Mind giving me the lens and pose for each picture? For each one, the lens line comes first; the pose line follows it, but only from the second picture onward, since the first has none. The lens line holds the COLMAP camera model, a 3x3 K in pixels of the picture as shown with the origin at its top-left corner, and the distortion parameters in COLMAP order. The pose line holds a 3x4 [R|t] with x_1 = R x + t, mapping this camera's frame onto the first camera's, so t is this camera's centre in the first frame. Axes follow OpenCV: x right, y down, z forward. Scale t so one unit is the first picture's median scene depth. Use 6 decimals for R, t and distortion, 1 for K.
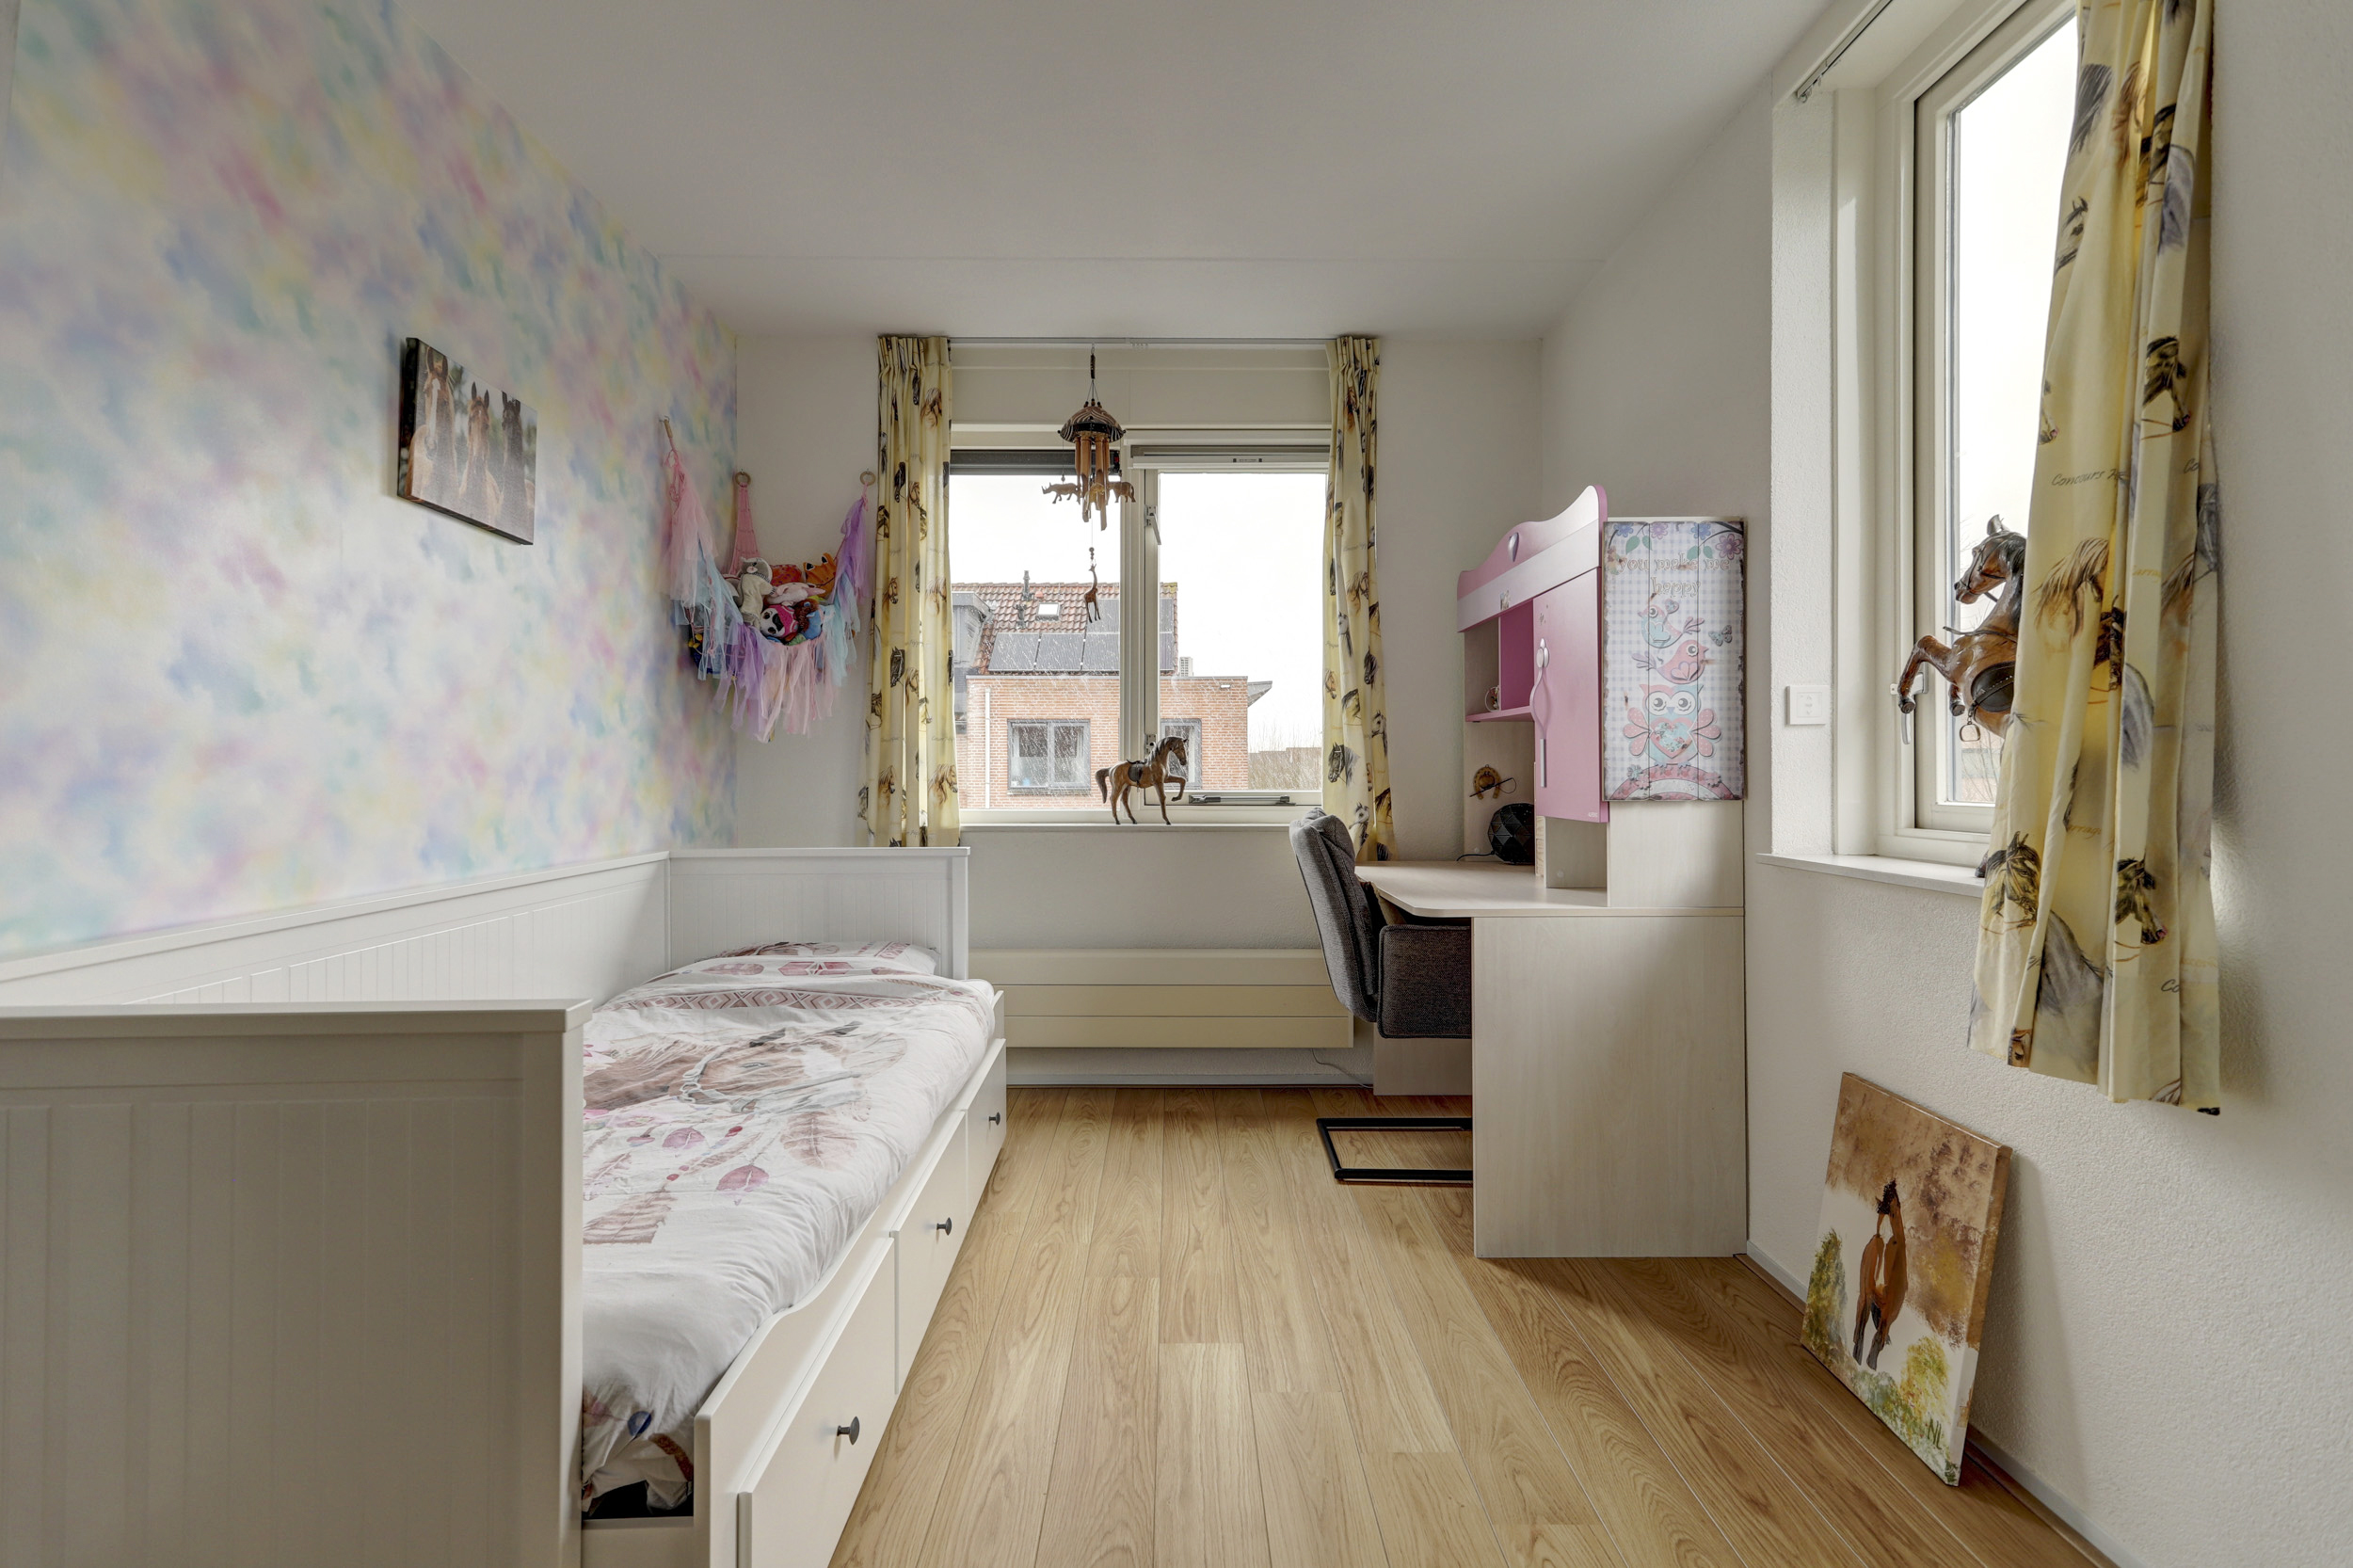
lens RADIAL K [[1135.4, 0, 1174.1], [0, 1135.4, 773.3], [0, 0, 1]] dist [-0.001050, 0.000307]
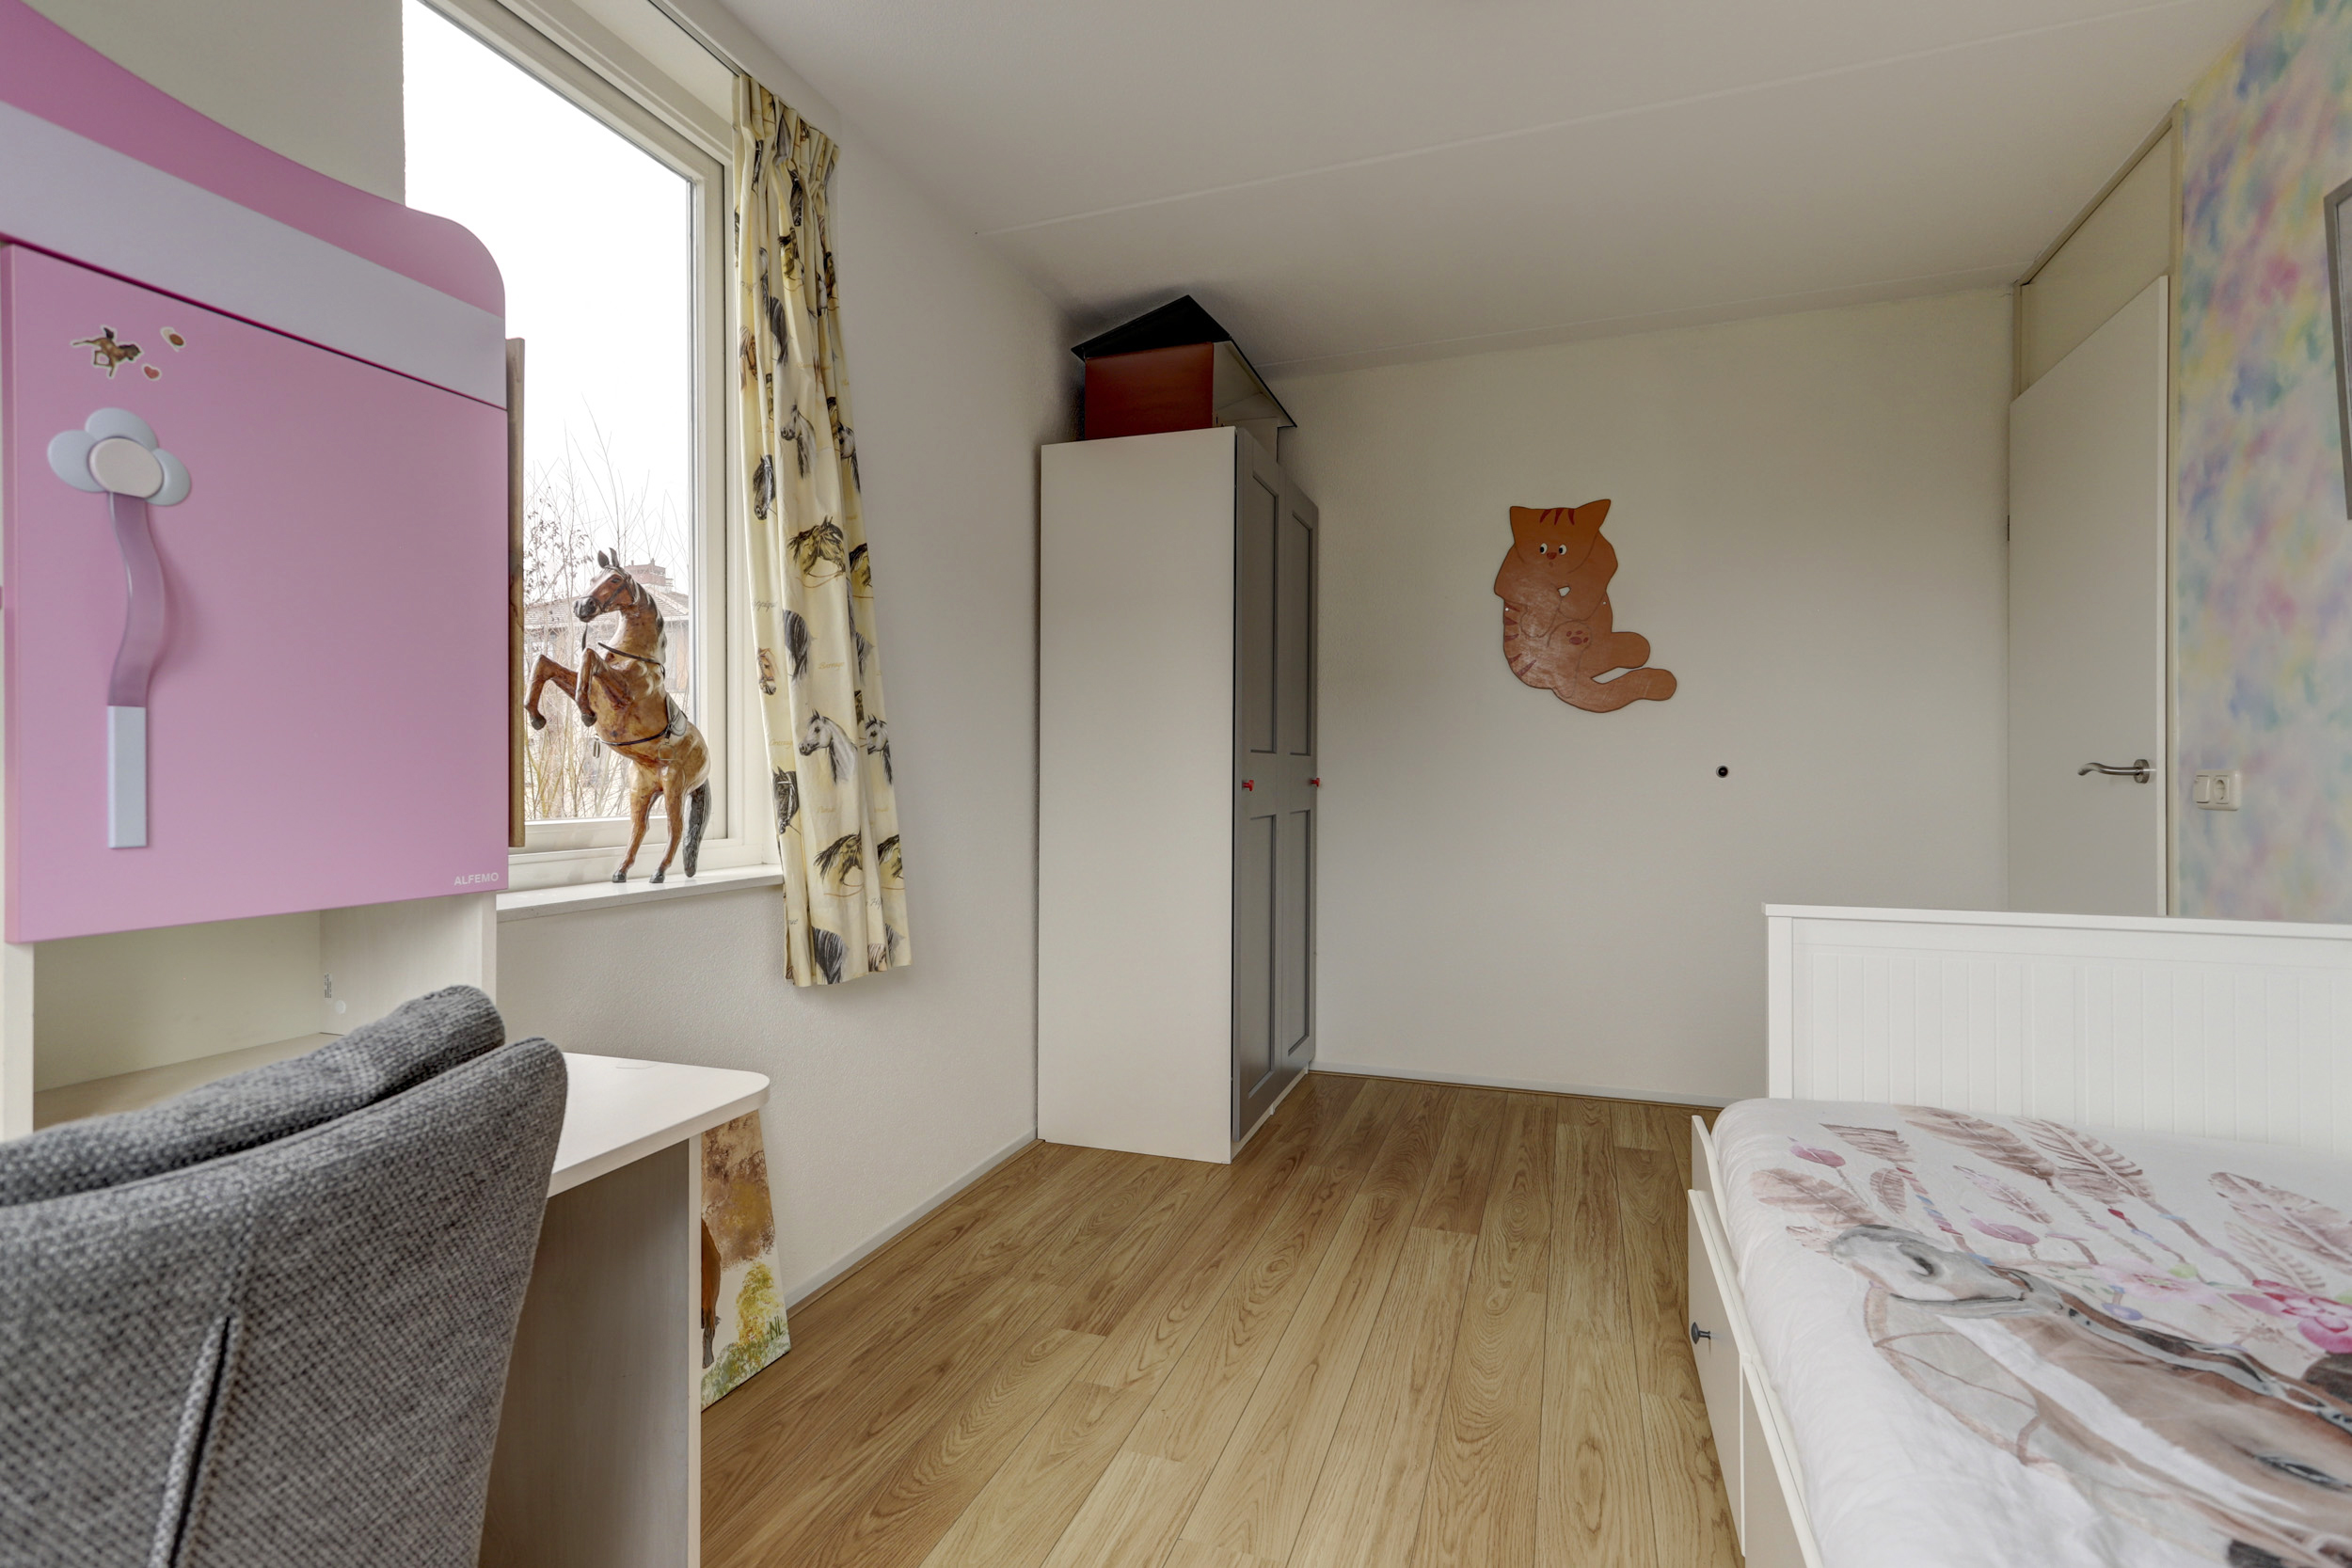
lens RADIAL K [[1134.8, 0, 1179.6], [0, 1134.8, 787.0], [0, 0, 1]] dist [-0.001050, 0.000307]
pose [[-0.944542, 0.000493, 0.328391, -0.134232], [0.004773, 0.999914, 0.012225, -0.012110], [-0.328357, 0.013114, -0.944463, 1.920339]]
